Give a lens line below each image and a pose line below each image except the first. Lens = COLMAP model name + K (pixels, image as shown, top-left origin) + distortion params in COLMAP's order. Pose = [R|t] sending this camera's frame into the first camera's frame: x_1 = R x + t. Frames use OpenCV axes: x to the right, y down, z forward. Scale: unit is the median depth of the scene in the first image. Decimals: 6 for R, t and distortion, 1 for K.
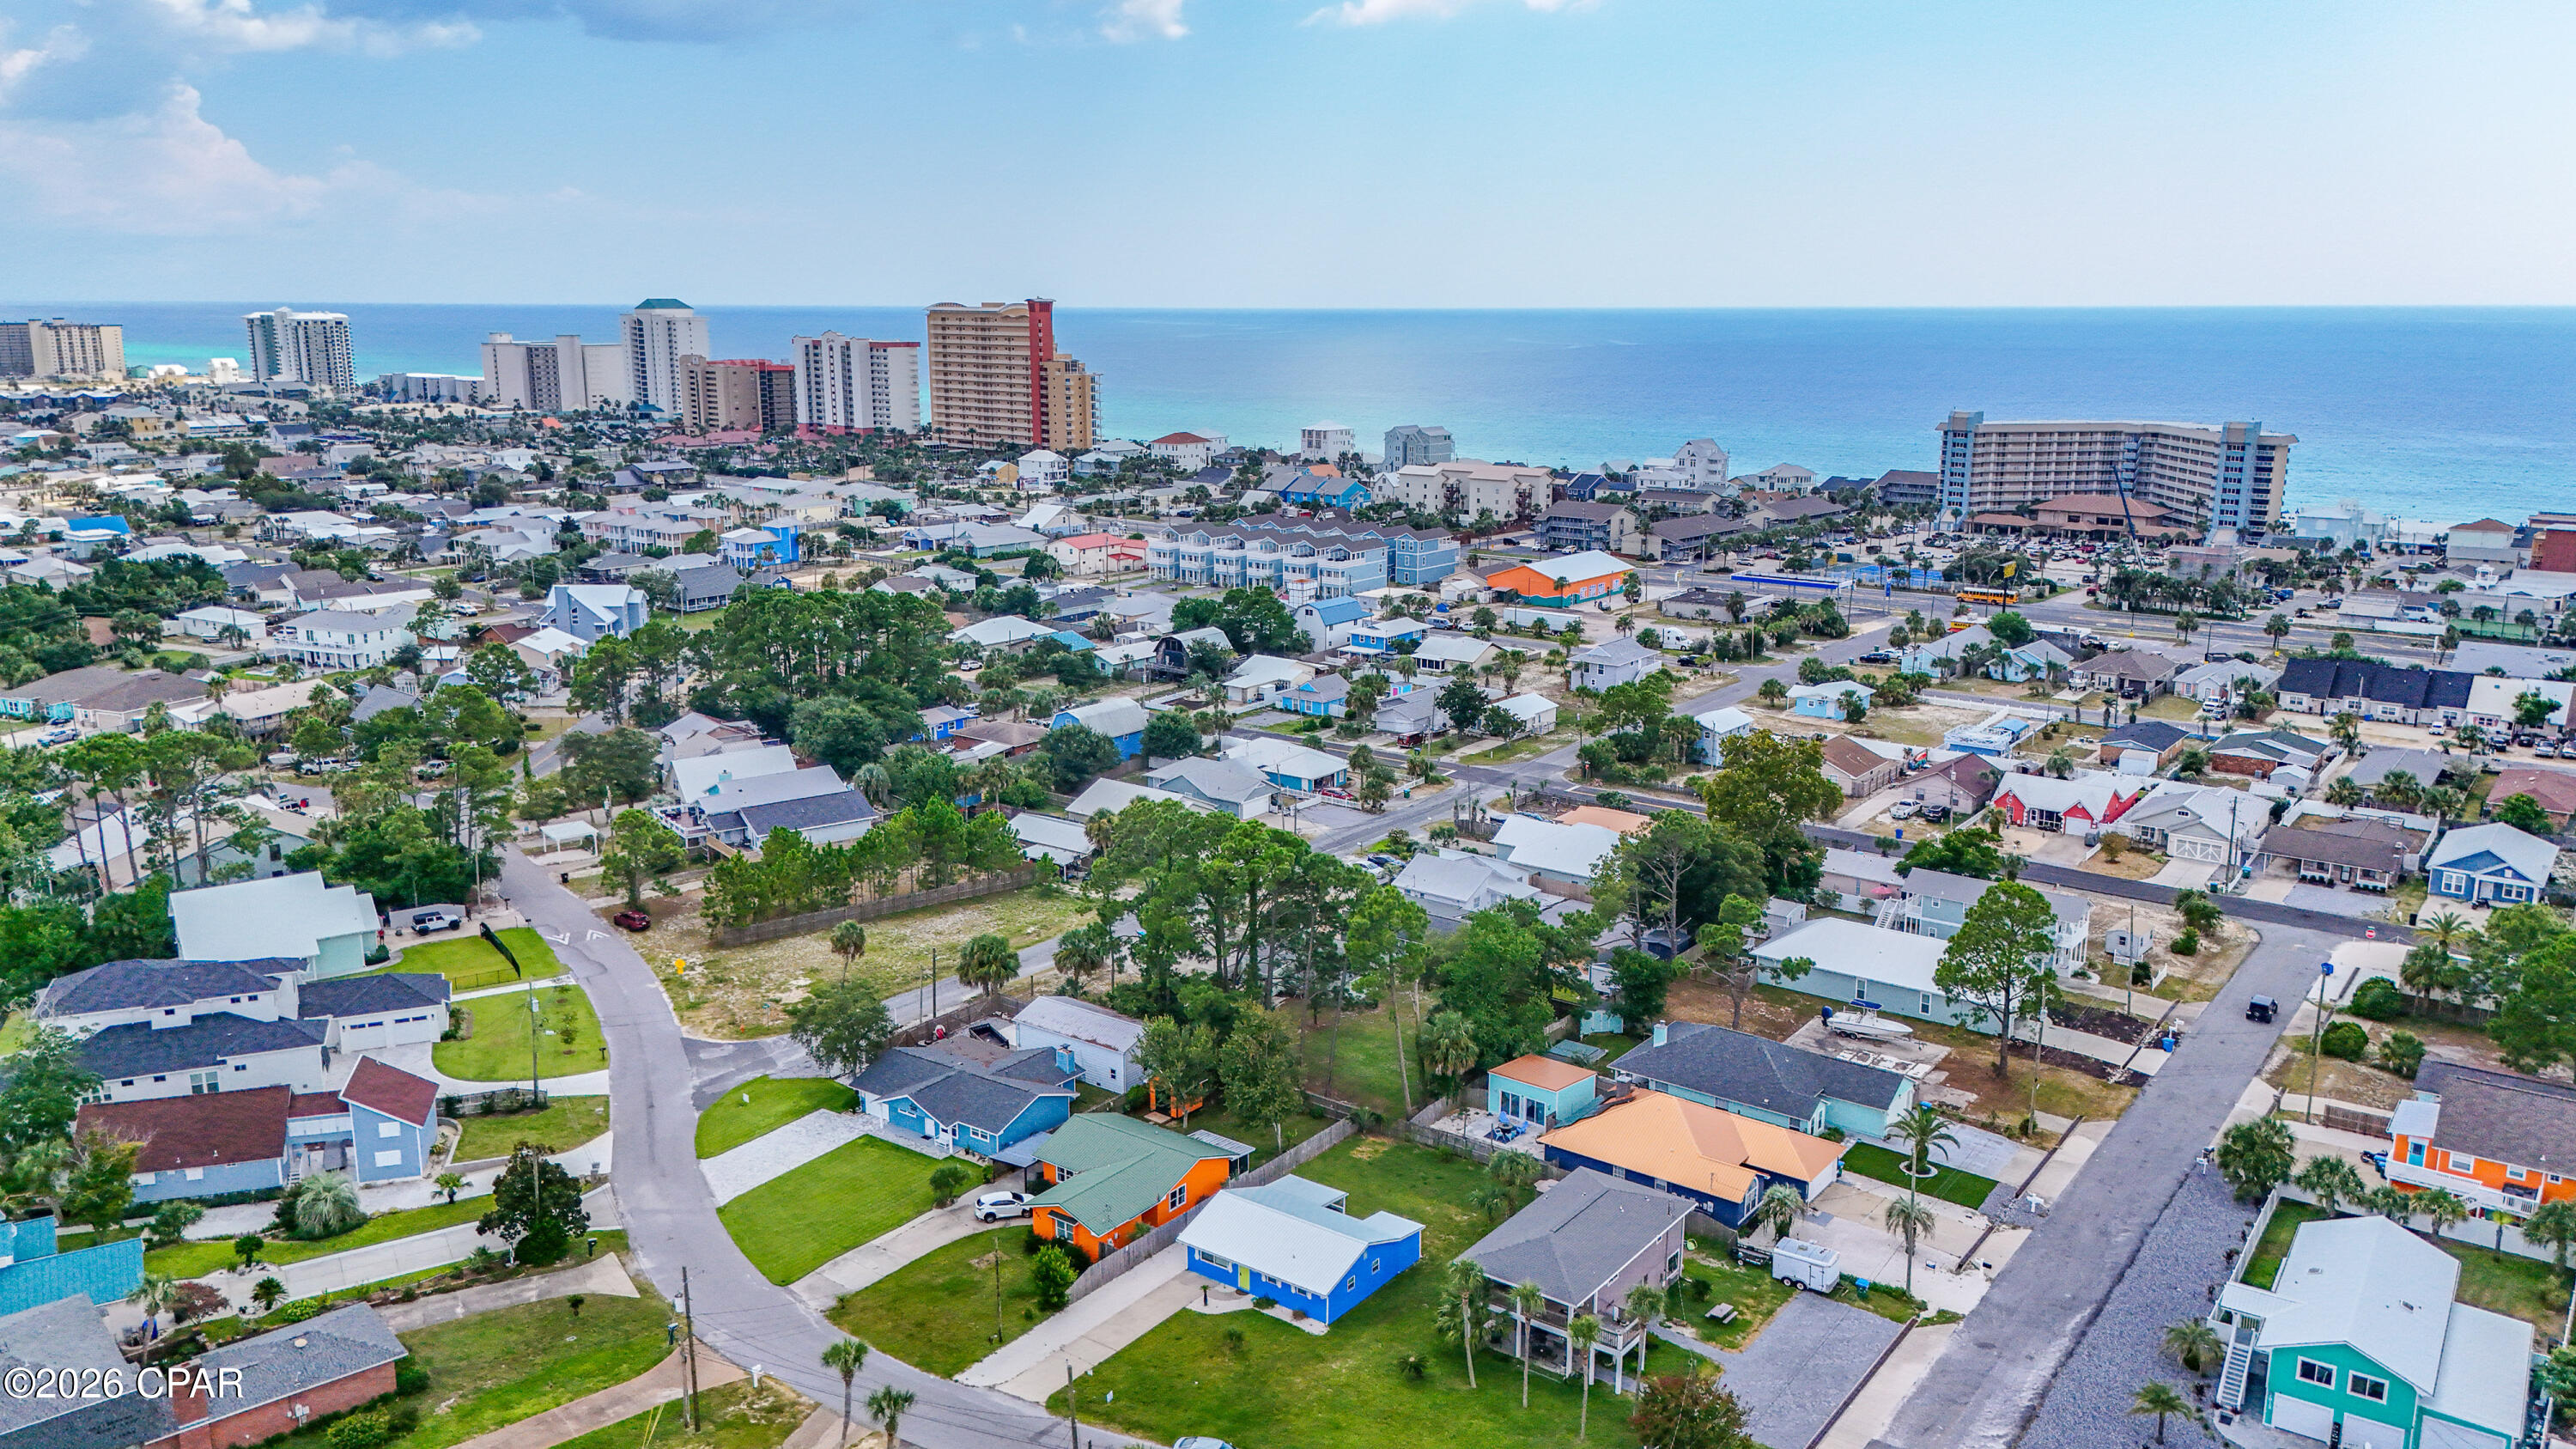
lens RADIAL K [[1896.7, 0, 1279.6], [0, 1896.7, 730.6], [0, 0, 1]] dist [0.081974, -0.084980]
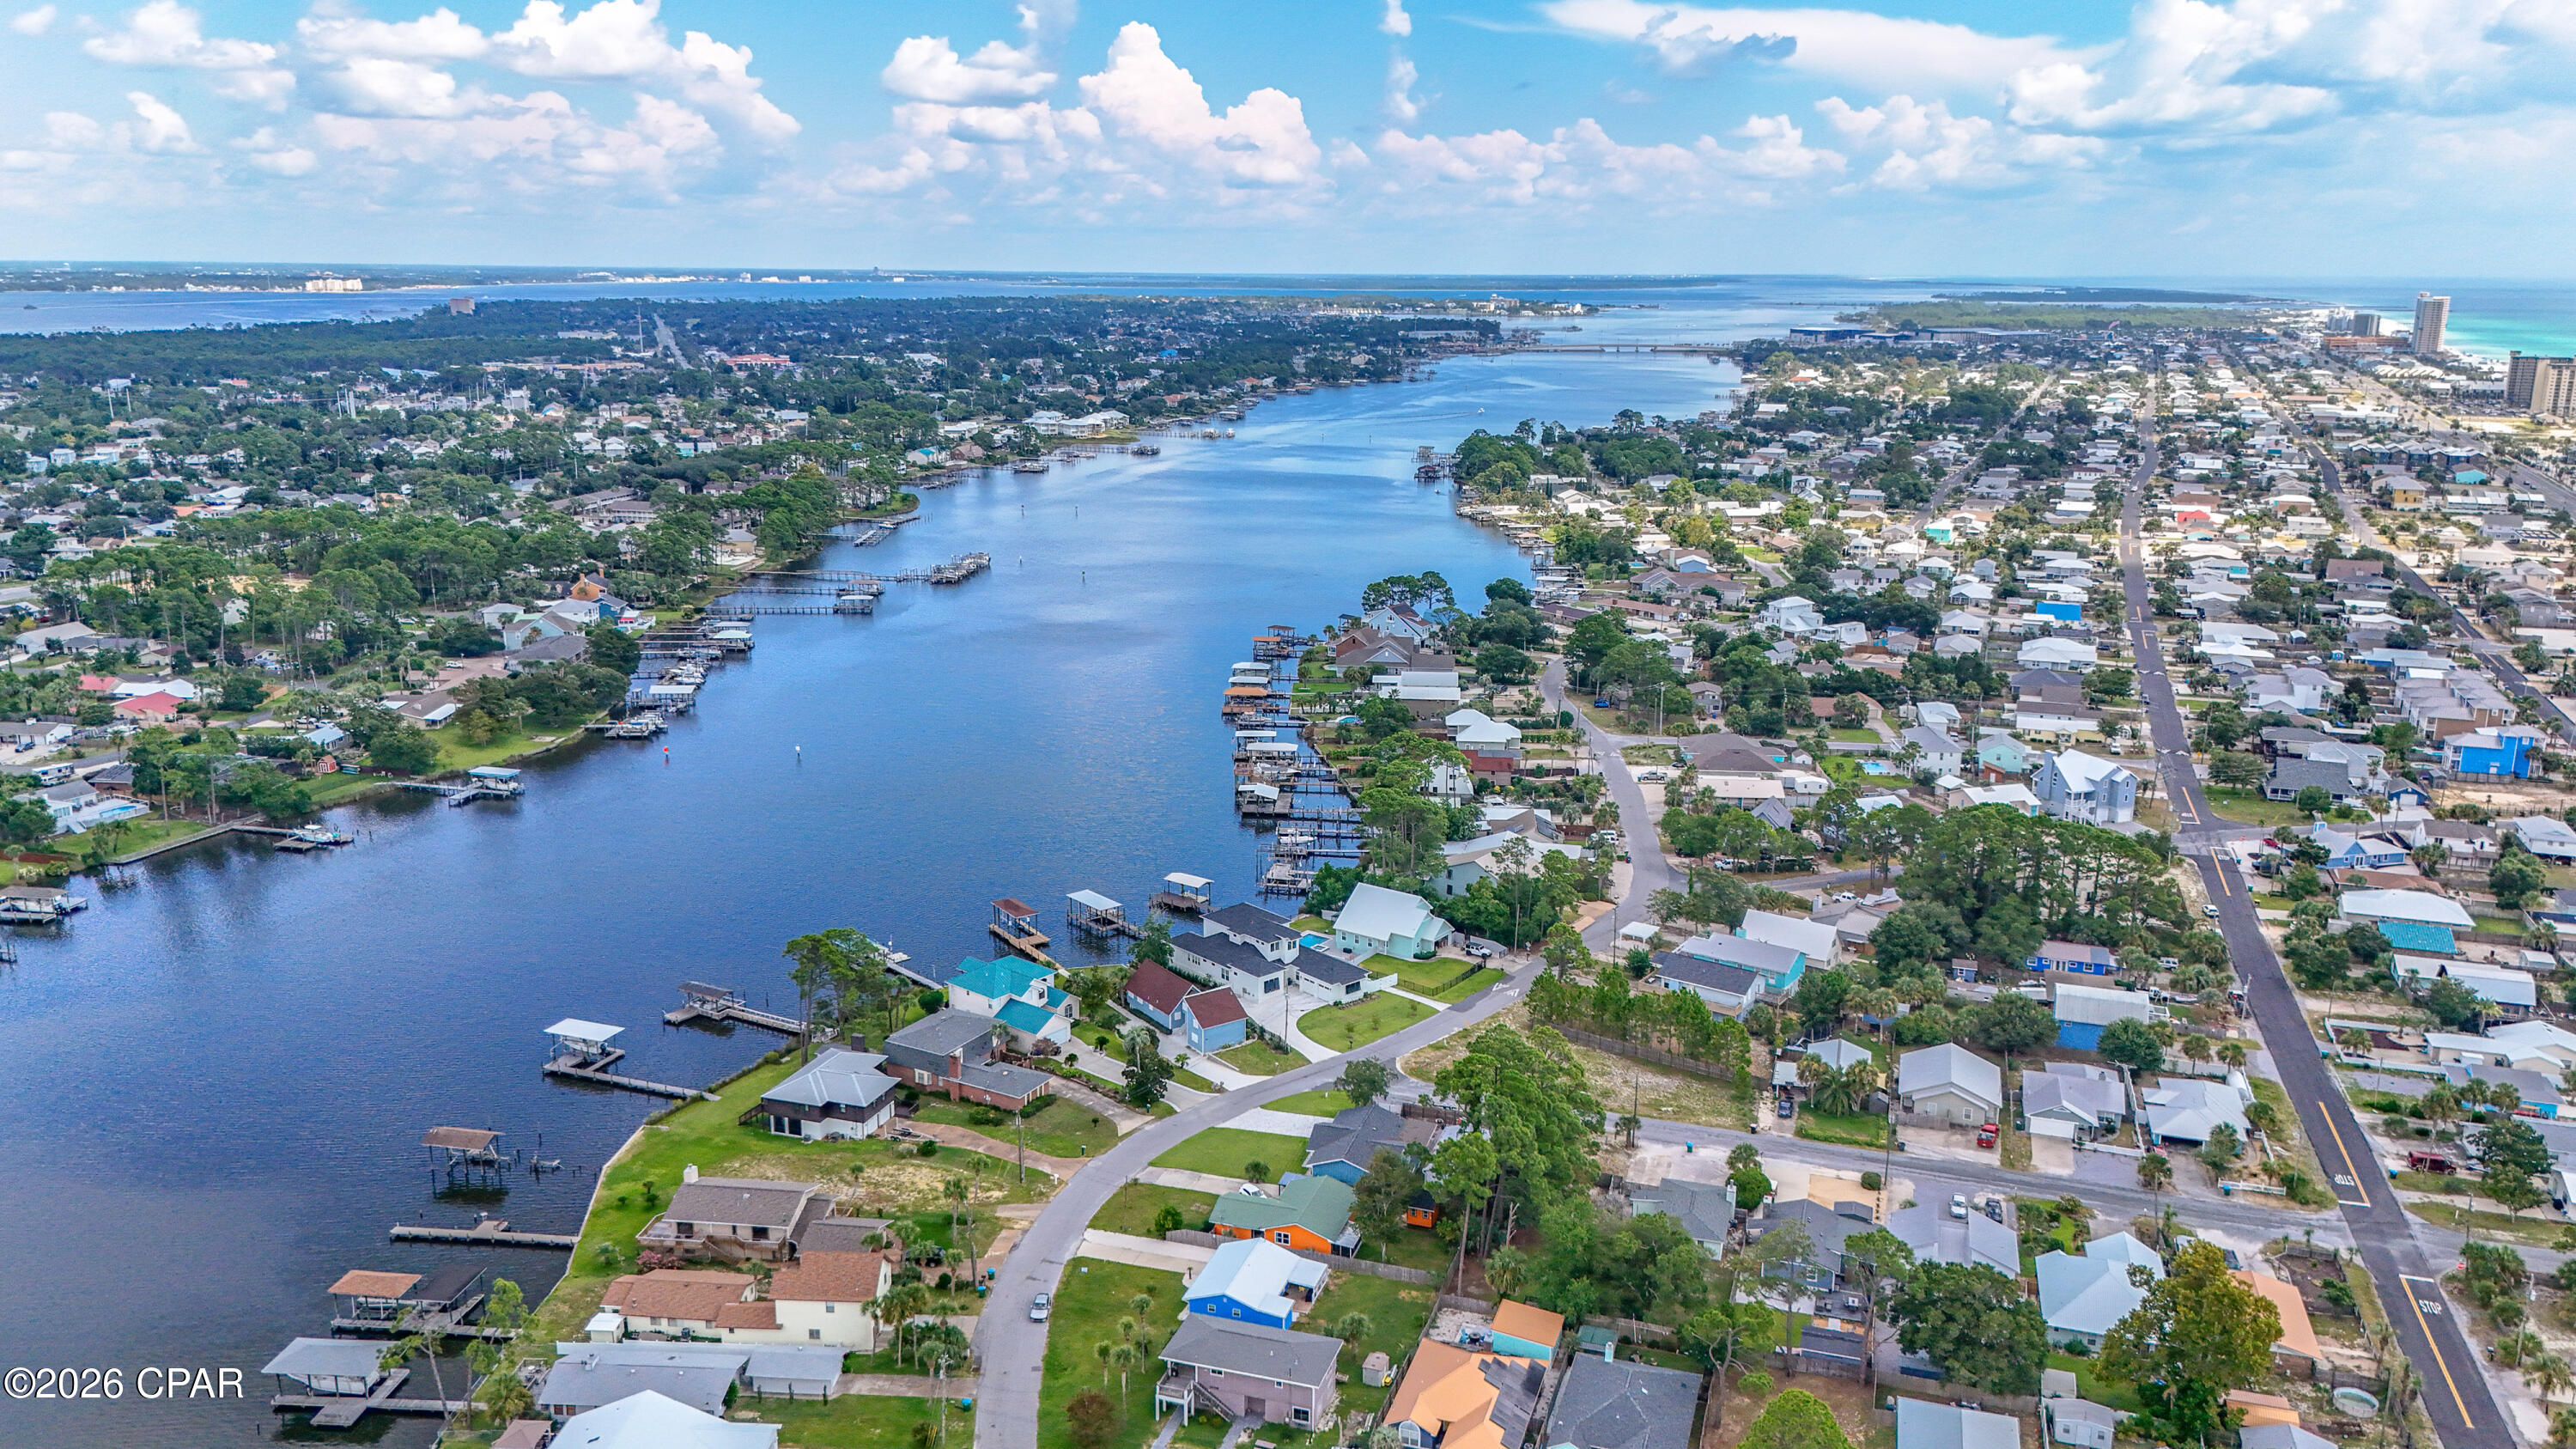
lens RADIAL K [[1896.7, 0, 1279.6], [0, 1896.7, 730.6], [0, 0, 1]] dist [0.081974, -0.084980]
pose [[0.324033, 0.226075, -0.918636, 0.828246], [-0.214465, 0.963301, 0.161419, -0.267421], [0.921416, 0.144710, 0.360627, 0.217066]]
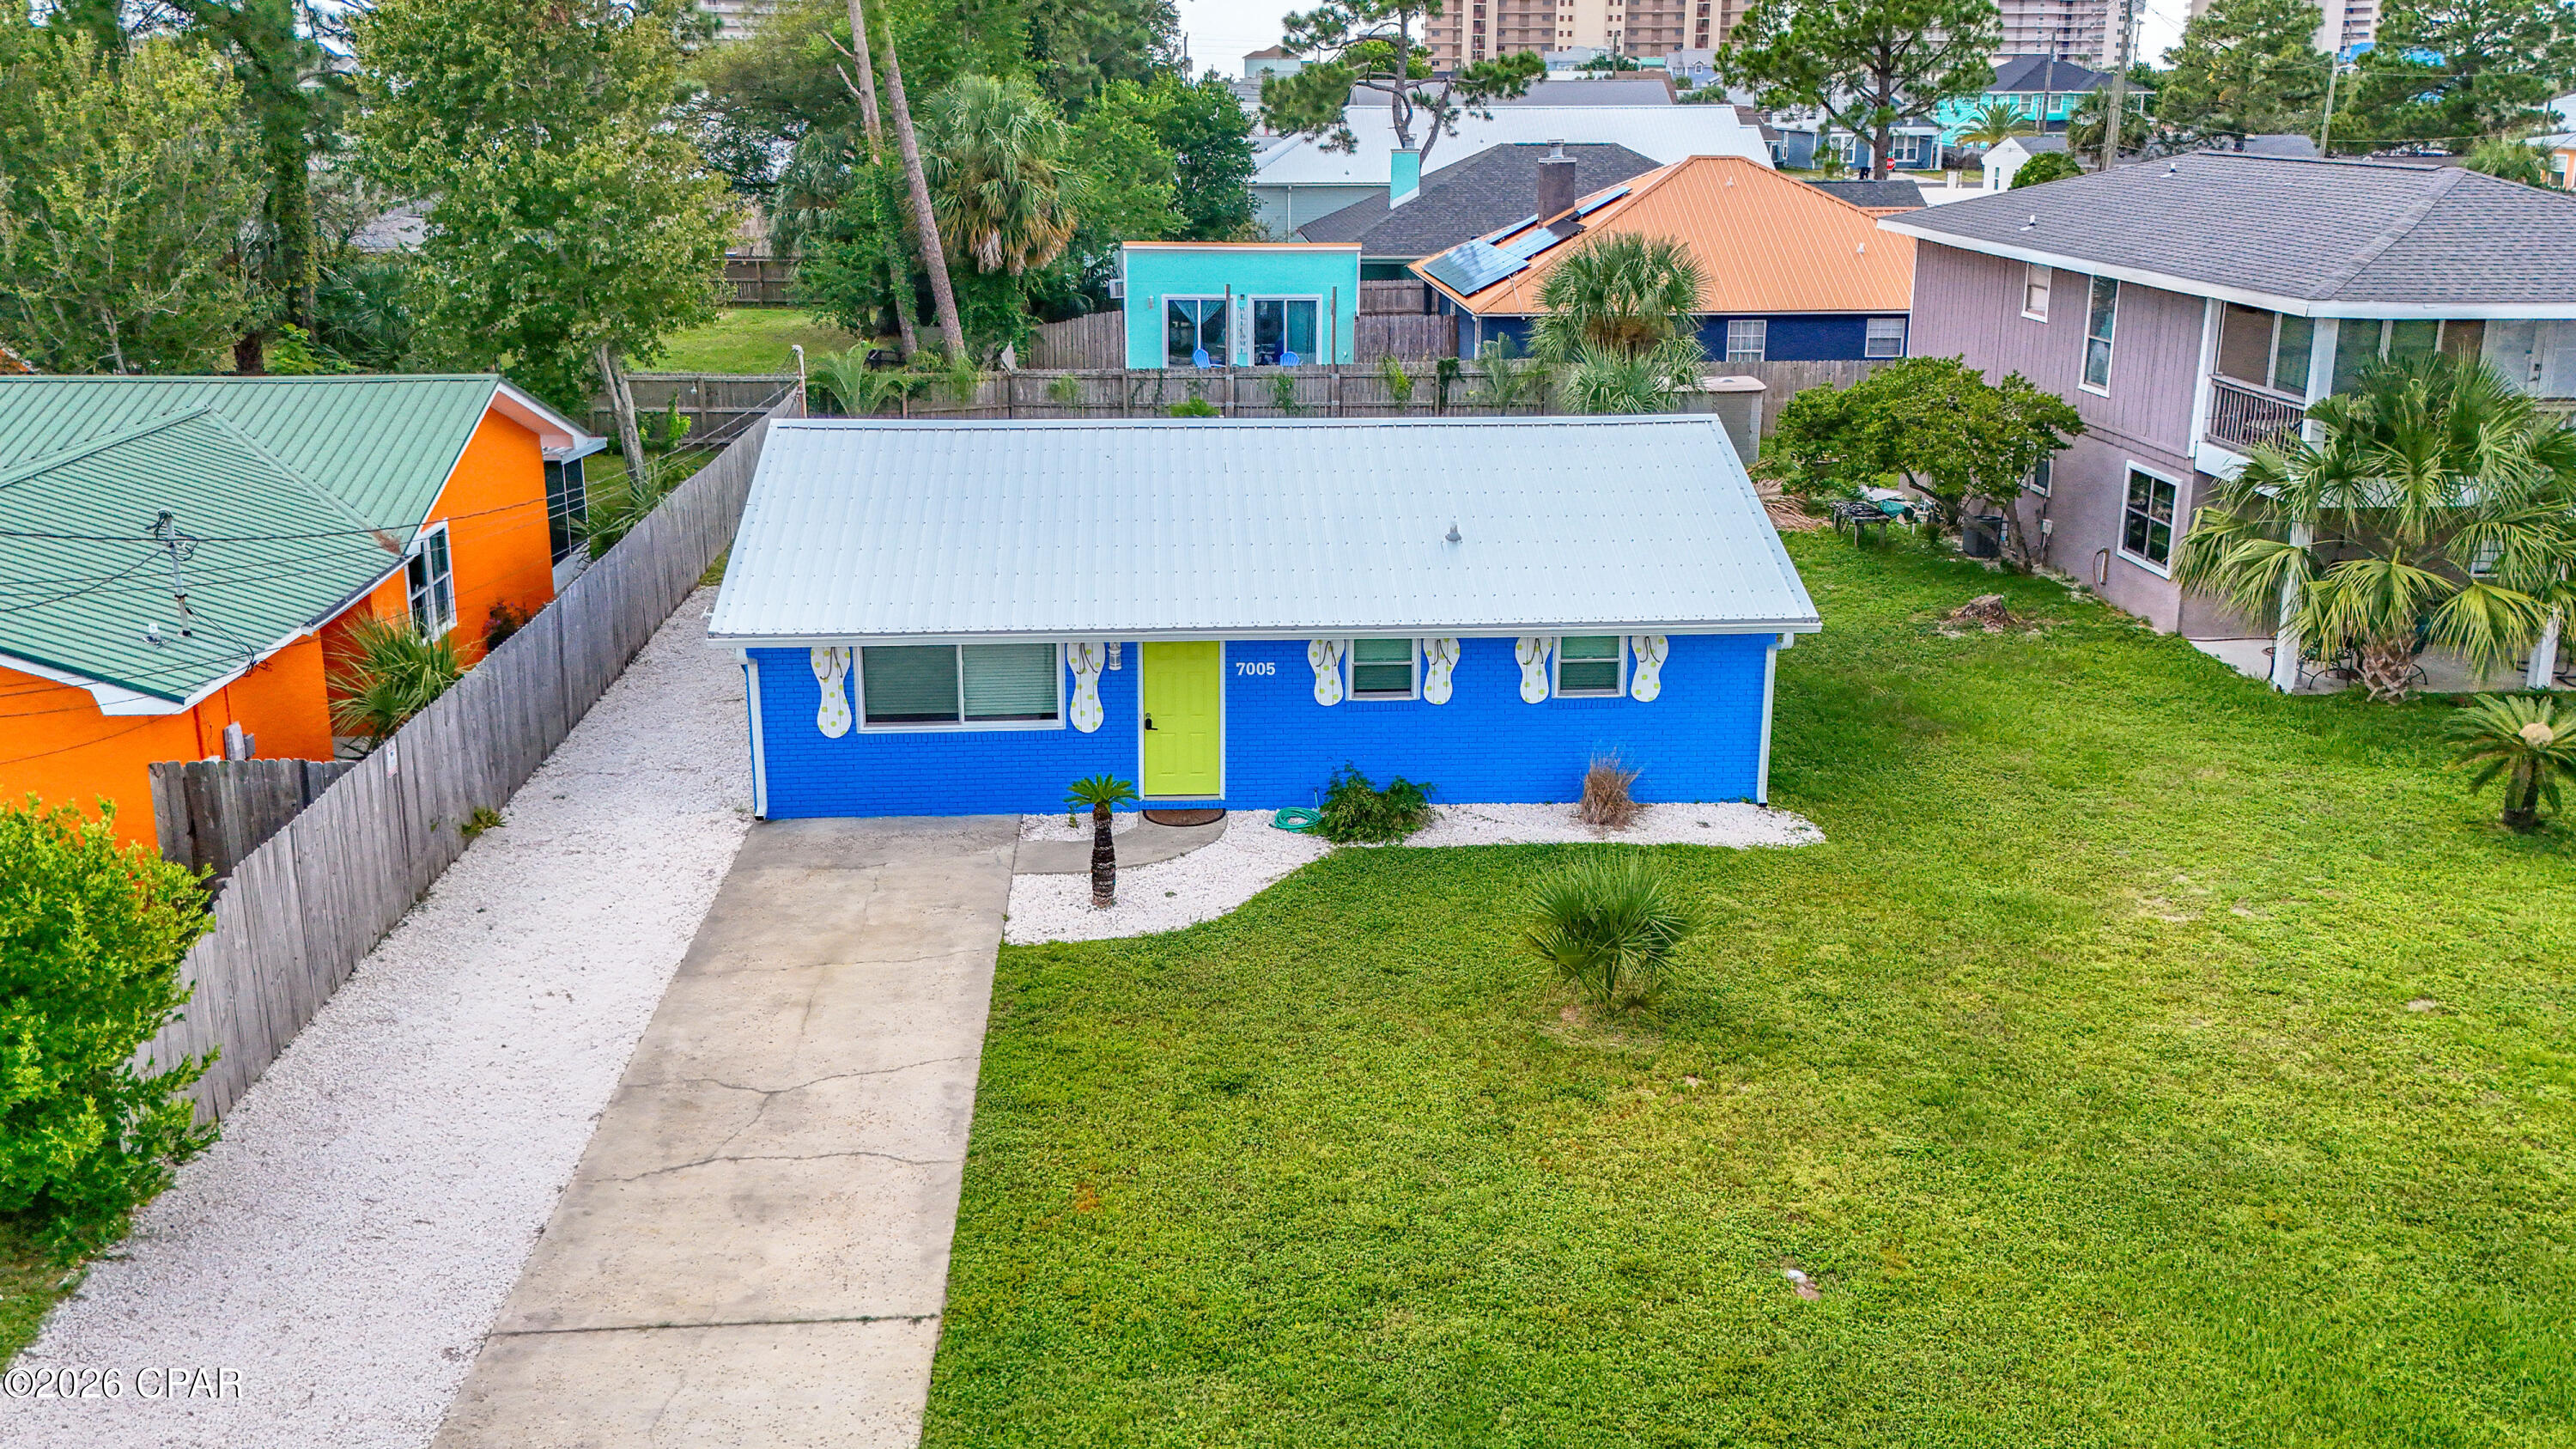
lens RADIAL K [[2184.7, 0, 1281.9], [0, 2184.7, 526.0], [0, 0, 1]] dist [0.126296, -0.158784]
pose [[0.757336, -0.128918, 0.640173, -0.080217], [0.141862, 0.989388, 0.031417, 0.151679], [-0.637430, 0.067023, 0.767588, 0.483574]]
